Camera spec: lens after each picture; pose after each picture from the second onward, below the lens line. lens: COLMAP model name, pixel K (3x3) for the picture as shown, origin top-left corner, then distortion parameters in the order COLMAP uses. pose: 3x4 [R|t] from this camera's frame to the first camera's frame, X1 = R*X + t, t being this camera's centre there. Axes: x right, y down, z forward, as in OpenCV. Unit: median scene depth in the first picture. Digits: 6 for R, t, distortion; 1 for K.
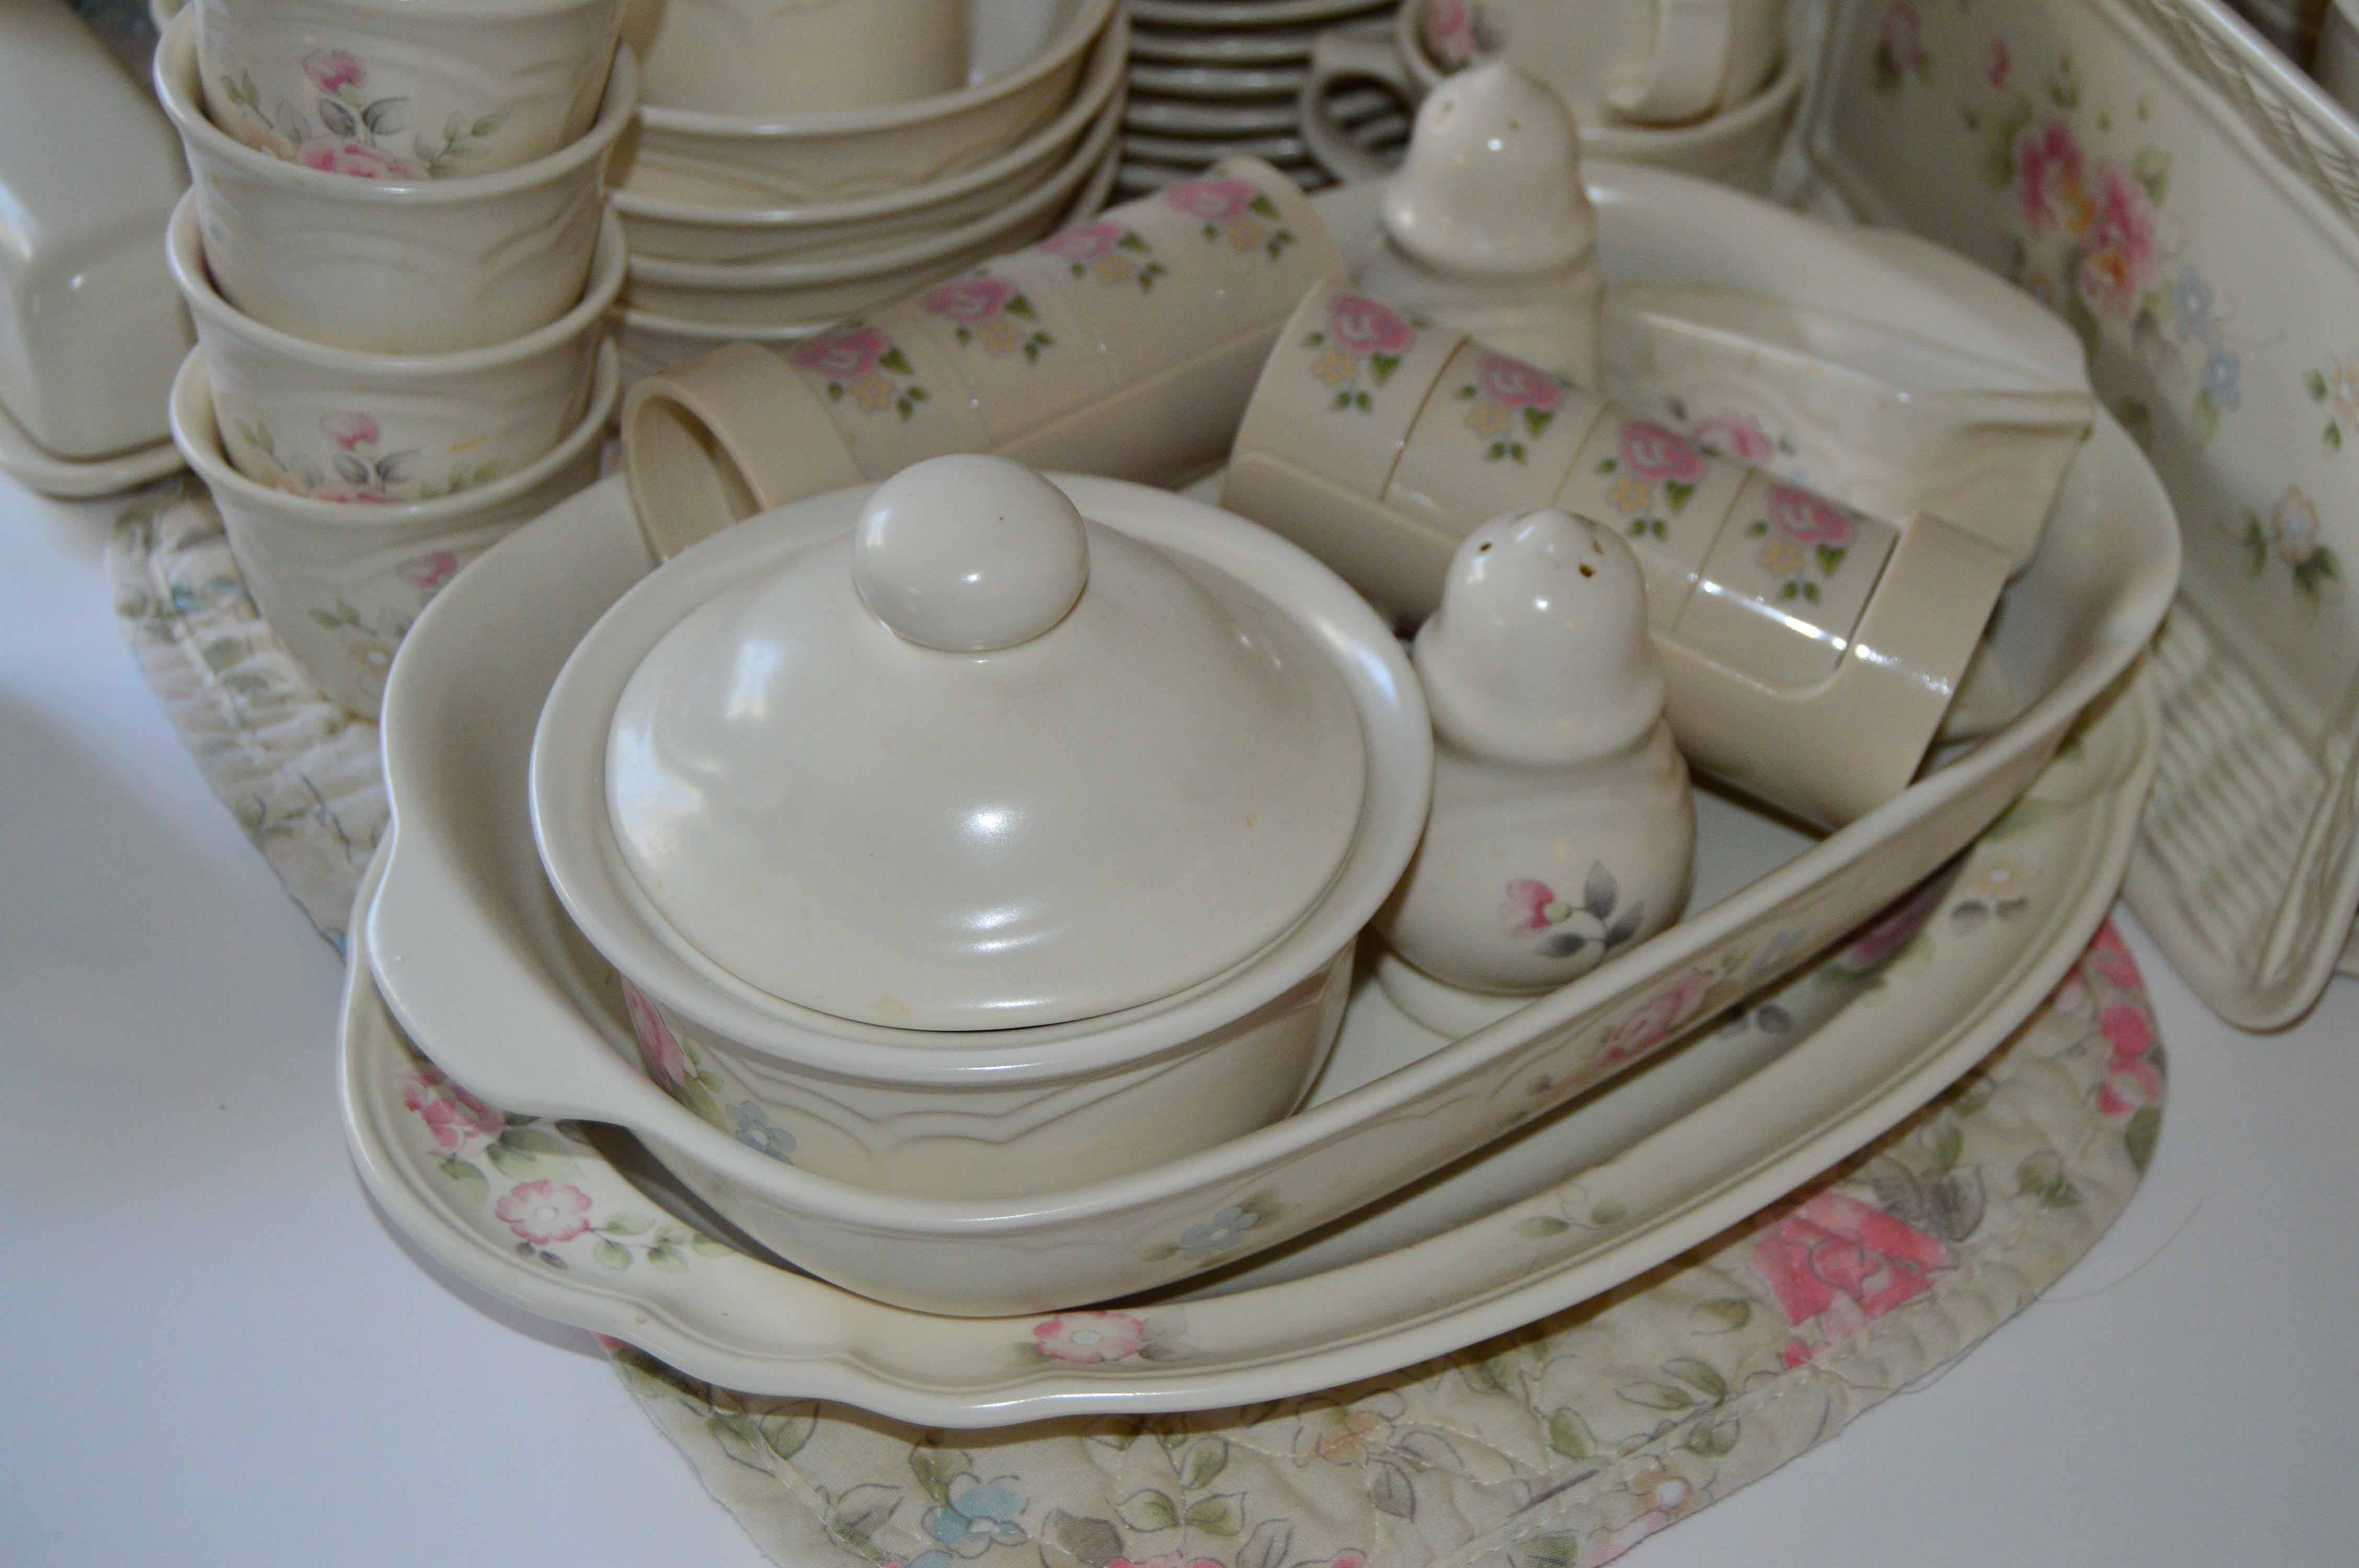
lens RADIAL K [[3449.9, 0, 1180.1], [0, 3449.9, 783.7], [0, 0, 1]] dist [-0.047419, 0.000000]
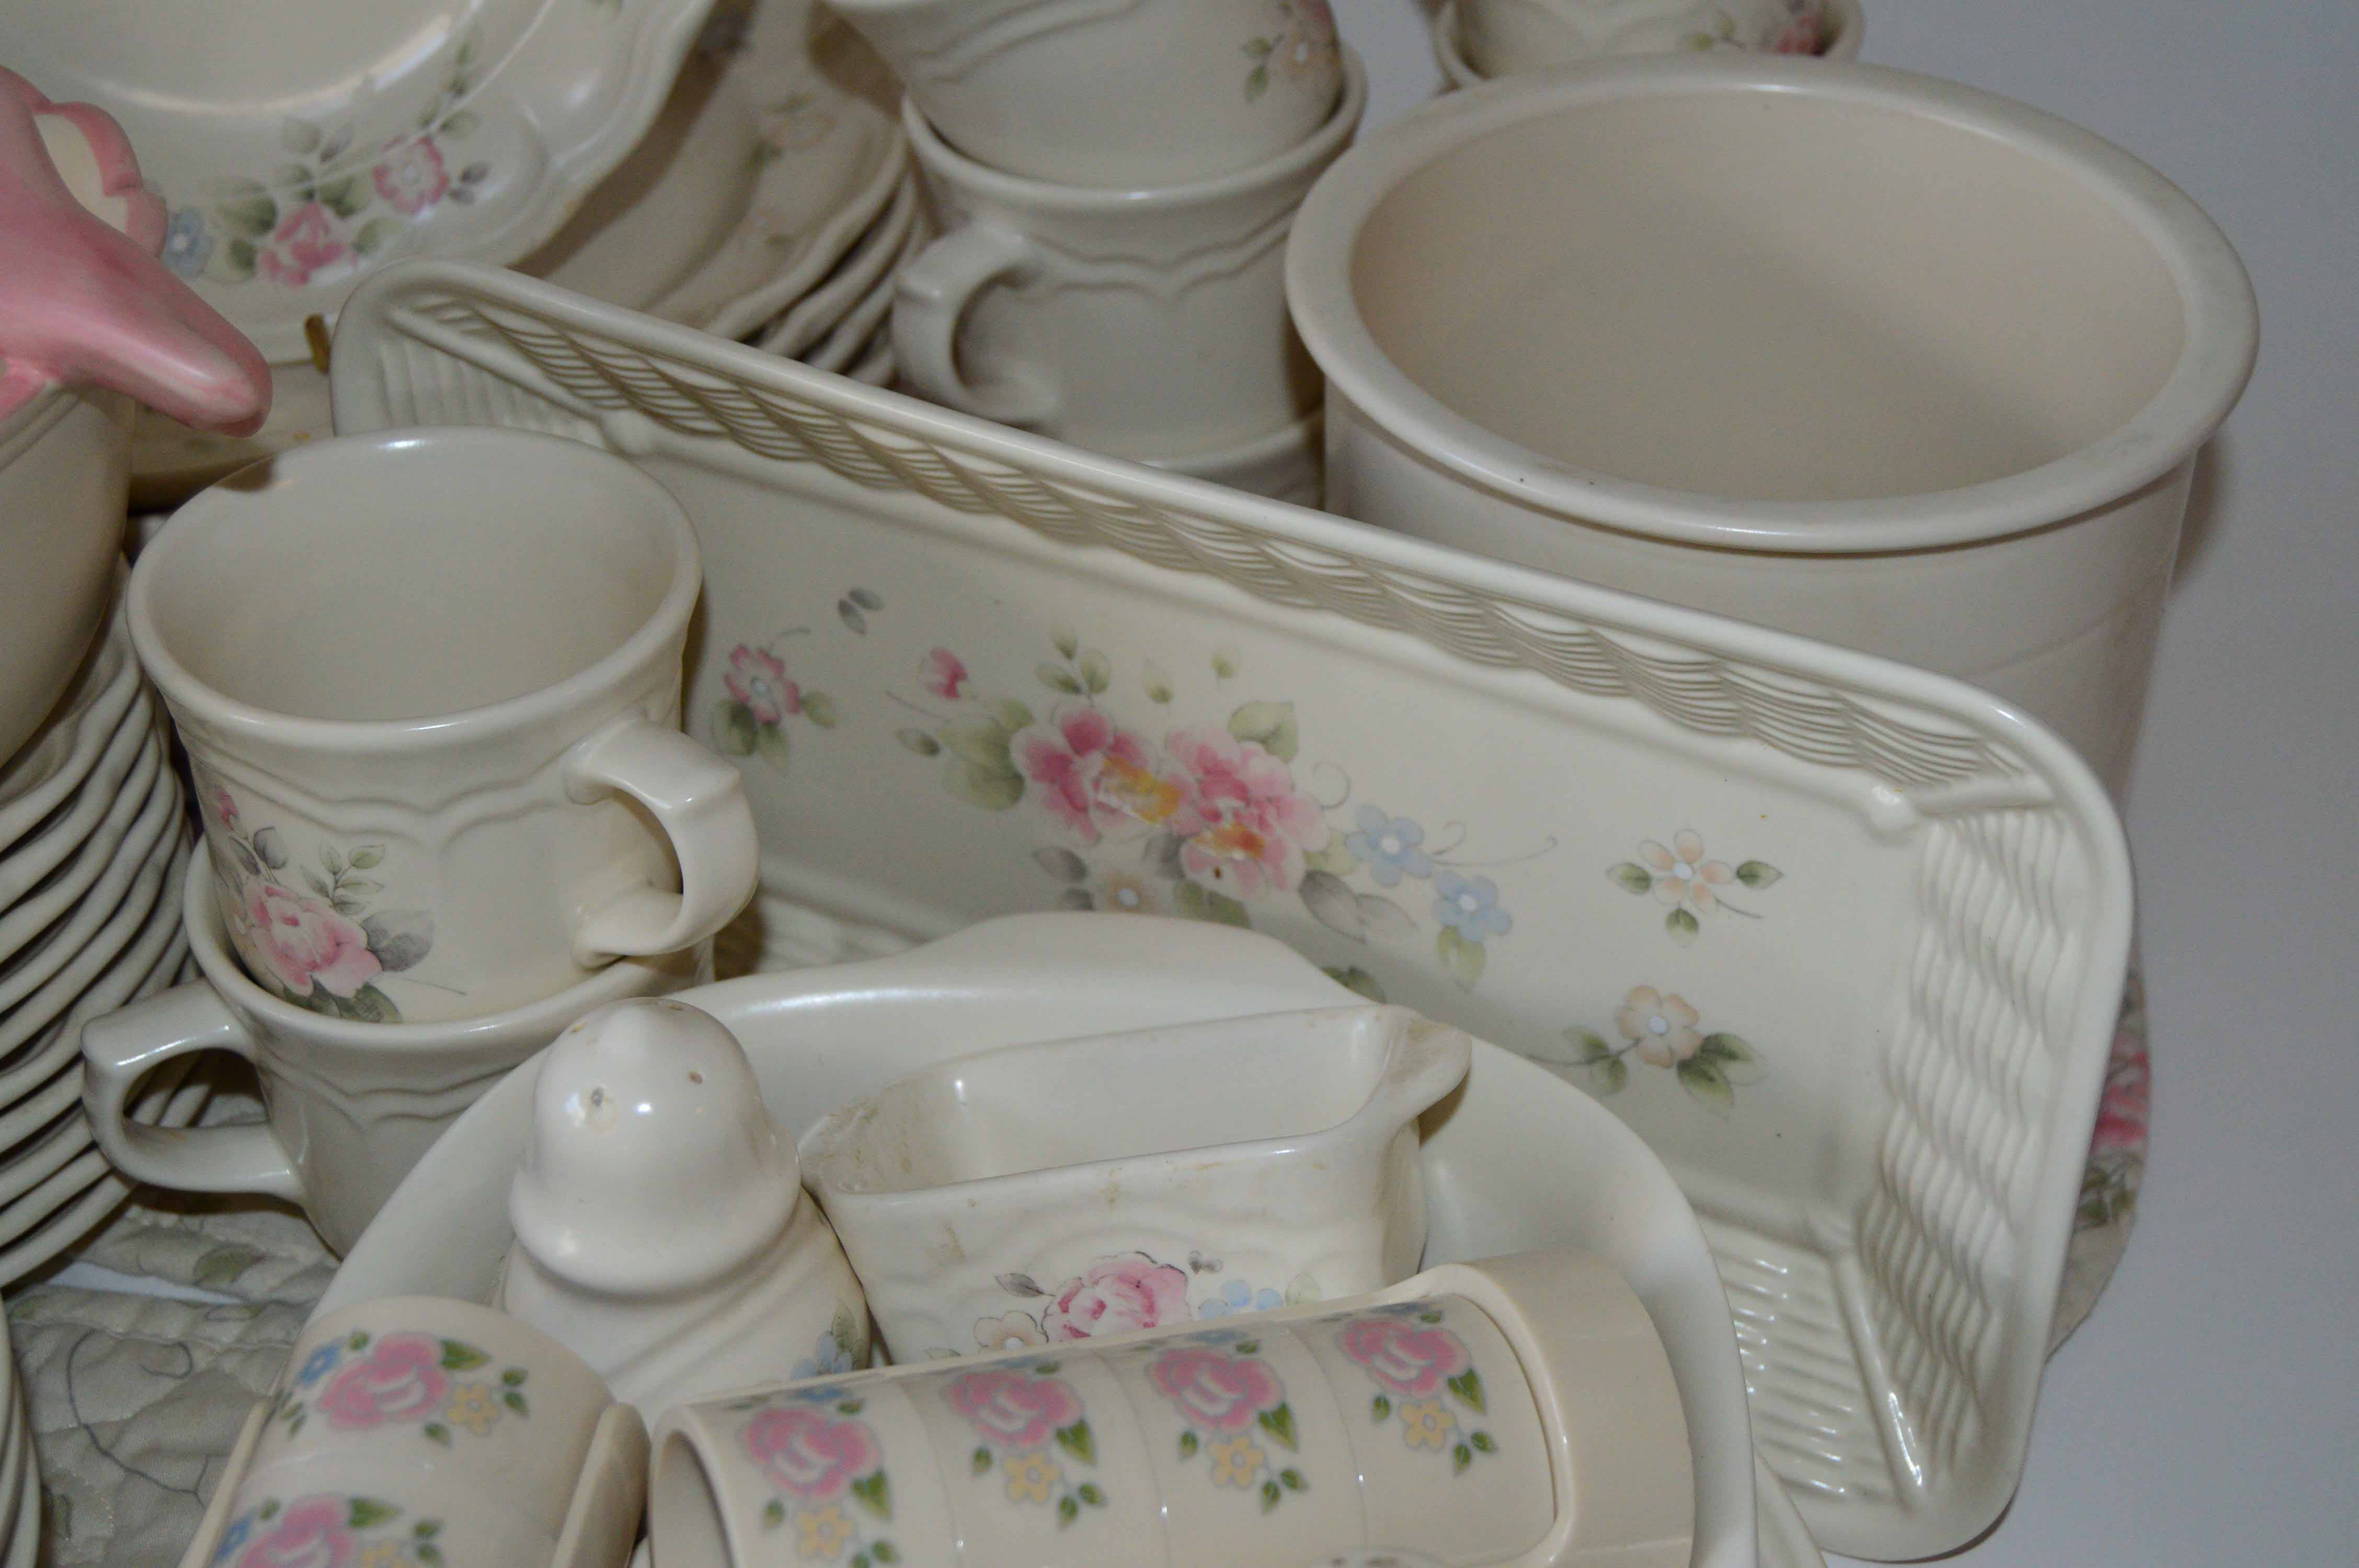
lens RADIAL K [[3621.2, 0, 1179.2], [0, 3621.2, 784.5], [0, 0, 1]] dist [0.000099, 0.000000]
pose [[0.705116, -0.456623, 0.542500, -0.210713], [0.486662, 0.868063, 0.098110, -0.259956], [-0.515724, 0.194835, 0.834307, 0.281107]]
